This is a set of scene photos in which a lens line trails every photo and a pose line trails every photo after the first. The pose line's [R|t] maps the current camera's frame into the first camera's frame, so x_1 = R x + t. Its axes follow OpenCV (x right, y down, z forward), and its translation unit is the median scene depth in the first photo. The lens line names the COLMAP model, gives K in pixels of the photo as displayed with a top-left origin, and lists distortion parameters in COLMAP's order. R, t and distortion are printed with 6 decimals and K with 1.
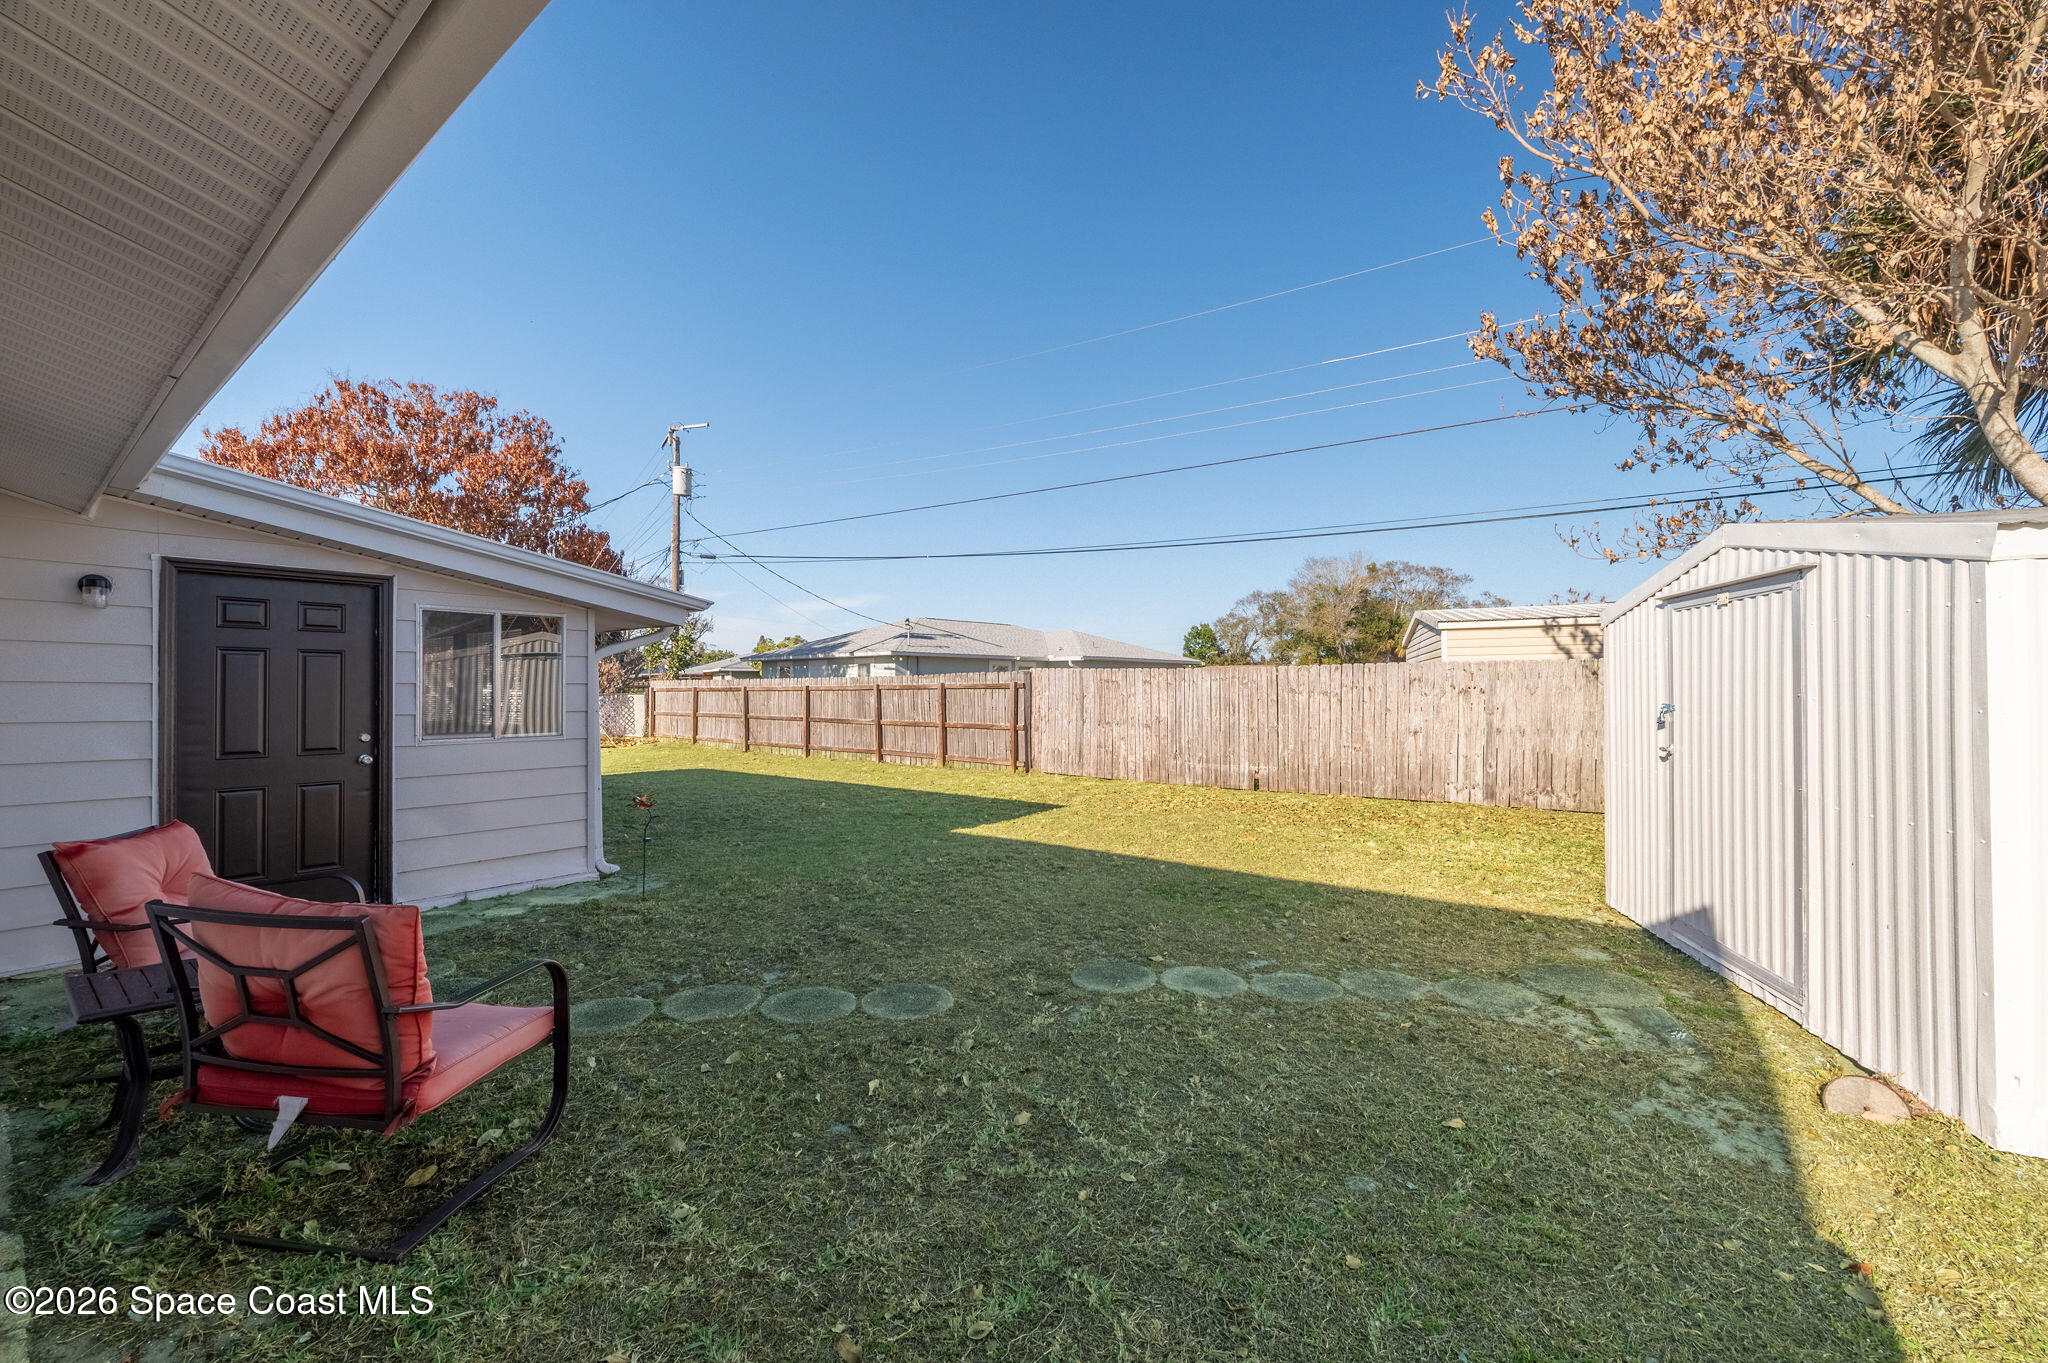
lens RADIAL K [[807.5, 0, 1012.9], [0, 807.5, 683.9], [0, 0, 1]] dist [-0.000252, 0.000717]
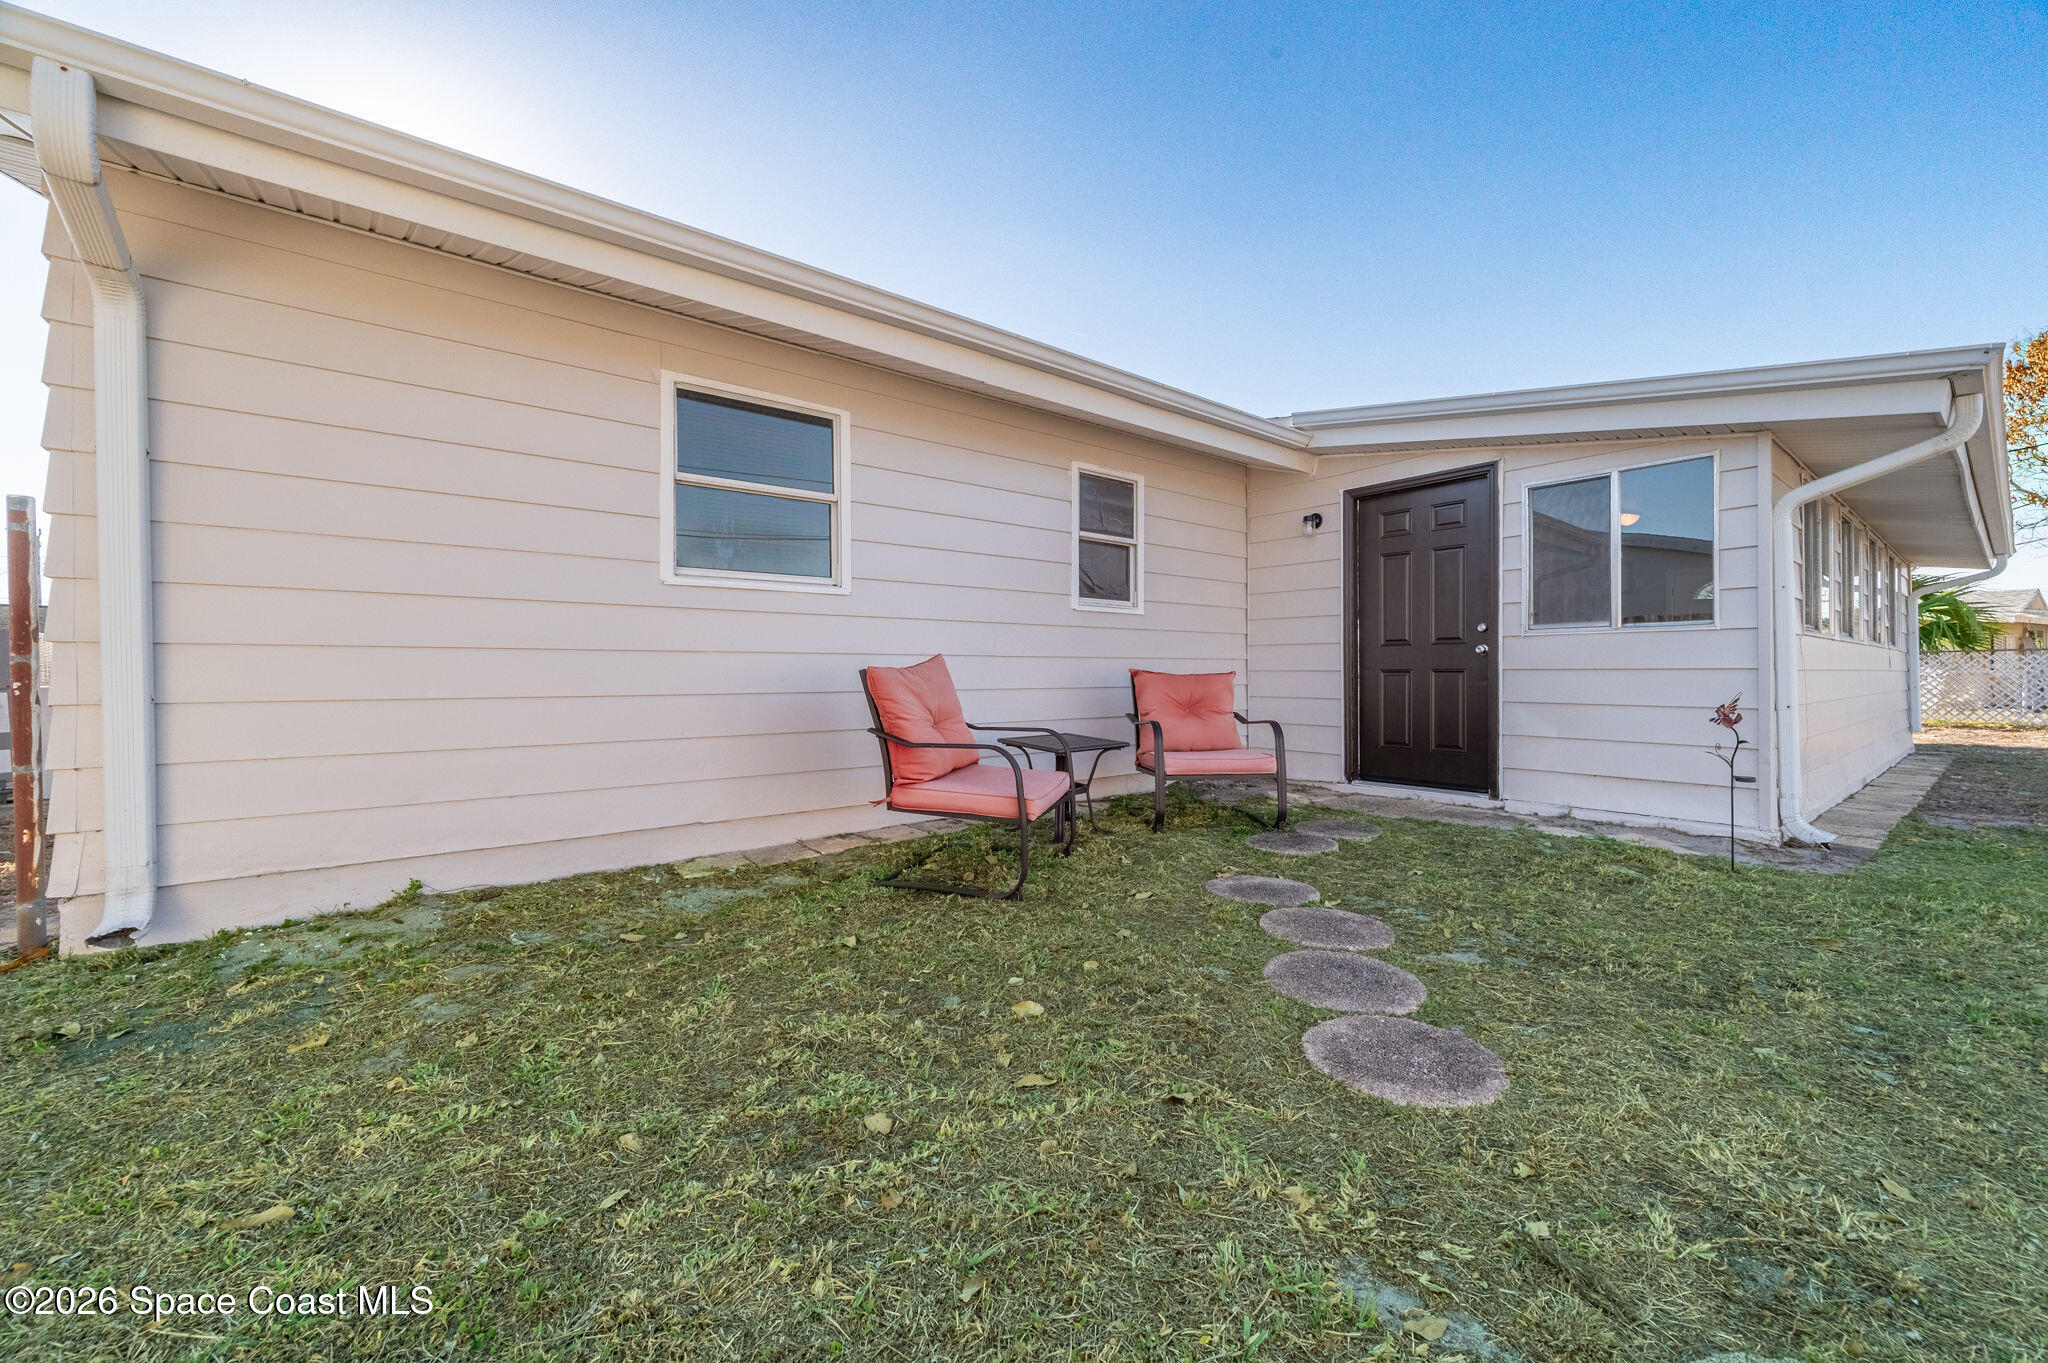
lens RADIAL K [[807.5, 0, 1037.2], [0, 807.5, 677.8], [0, 0, 1]] dist [-0.000252, 0.000717]
pose [[-0.217569, 0.005377, -0.976030, 0.334330], [0.010956, 0.999935, 0.003067, 0.134174], [0.975984, -0.010026, -0.217613, 0.755782]]
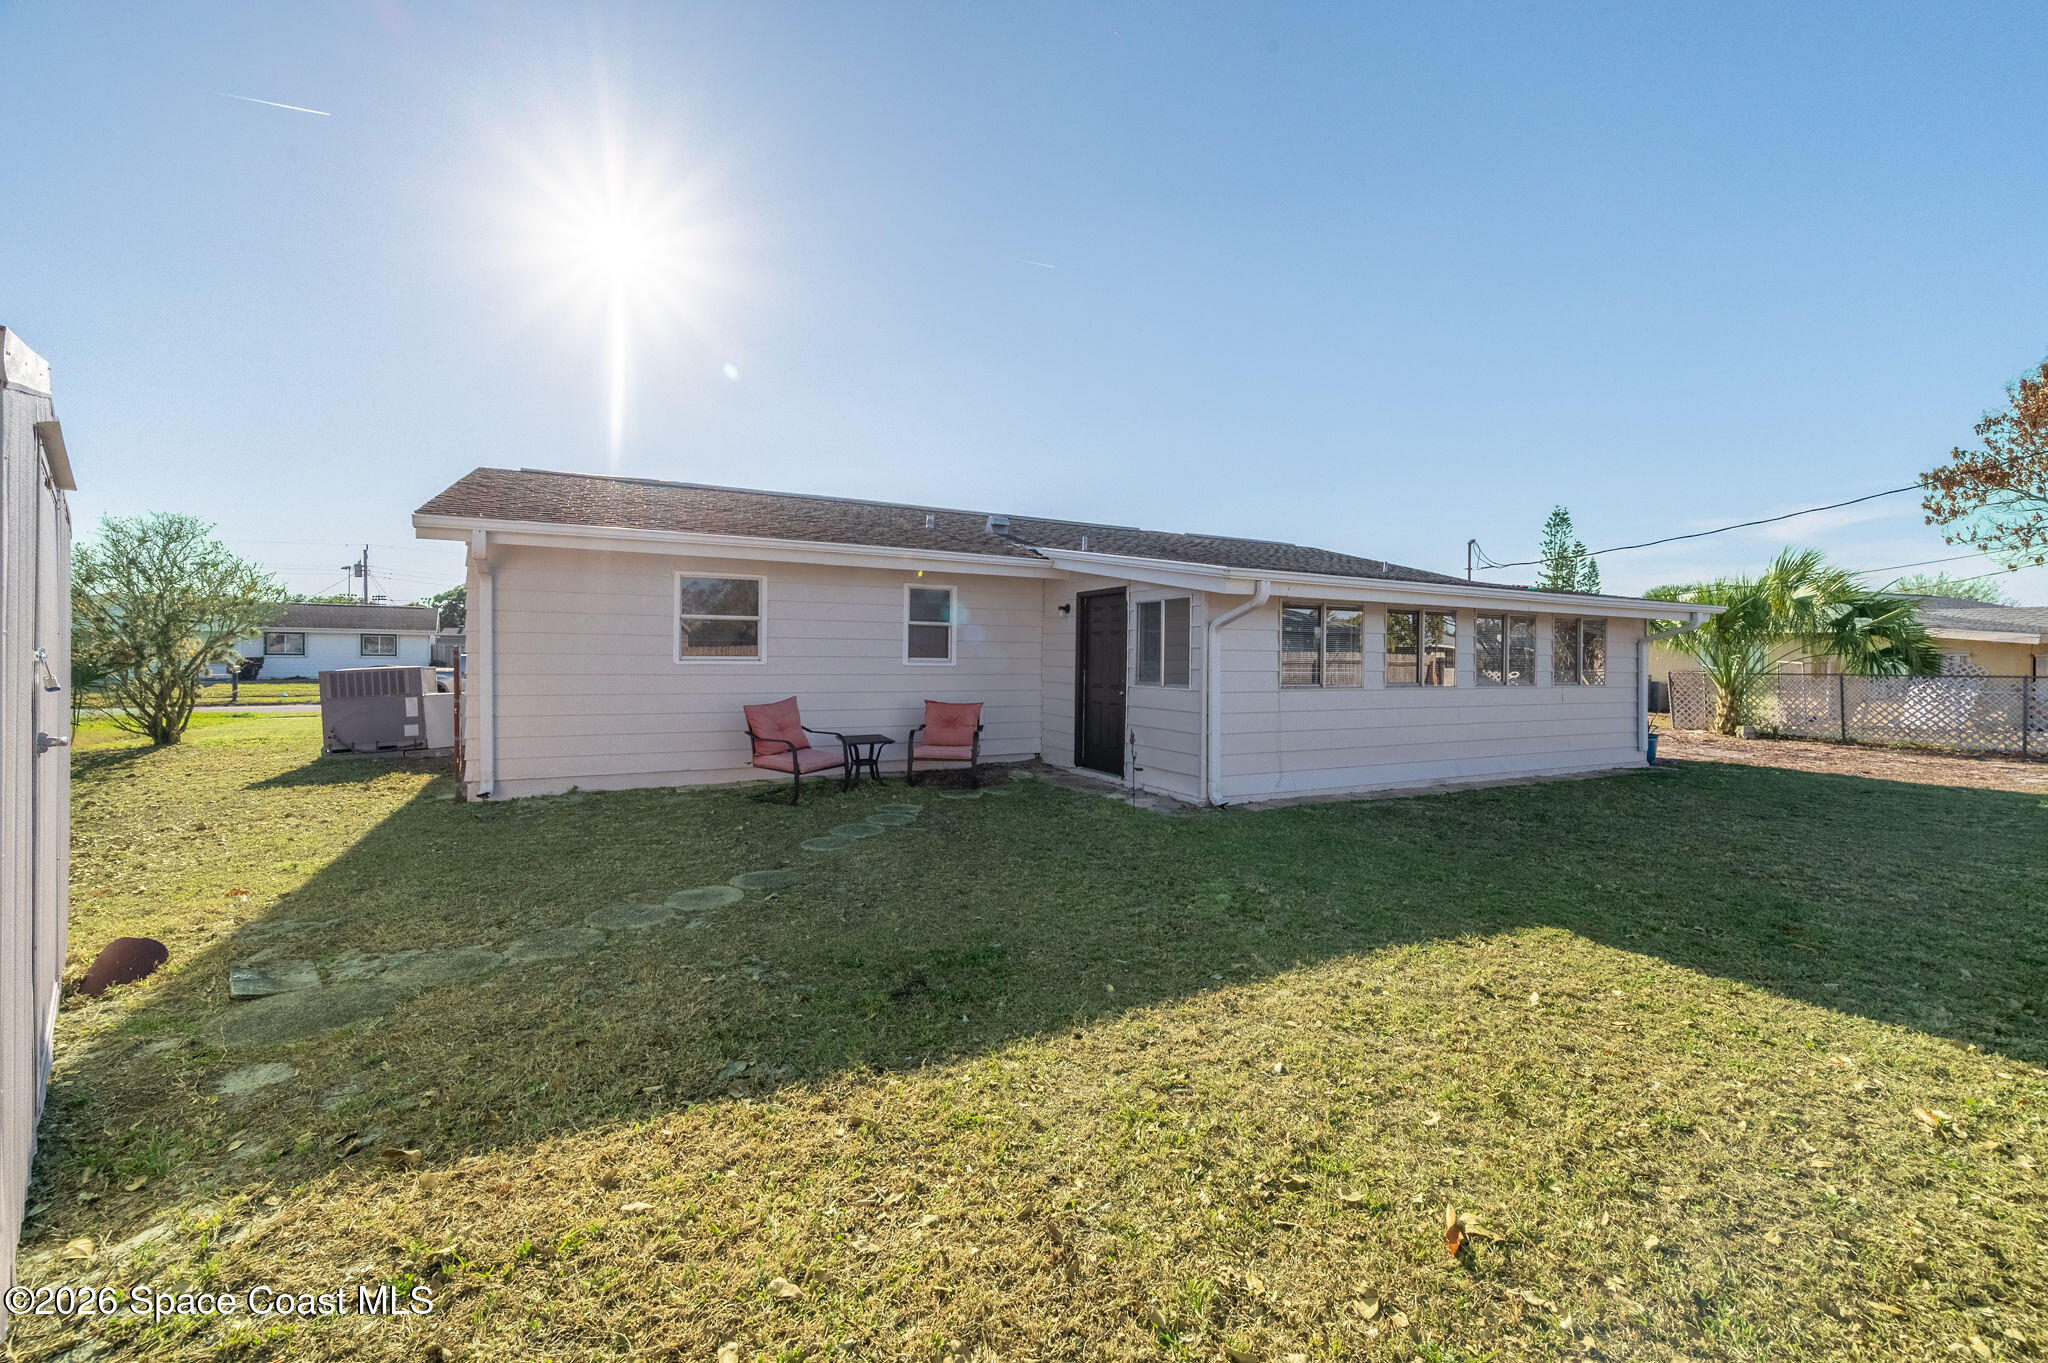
lens RADIAL K [[807.5, 0, 1012.7], [0, 807.5, 664.8], [0, 0, 1]] dist [-0.000252, 0.000717]
pose [[-0.412055, 0.003954, -0.911150, 0.980918], [-0.002932, 0.999980, 0.005666, 0.027734], [0.911154, 0.005007, -0.412035, 1.668994]]
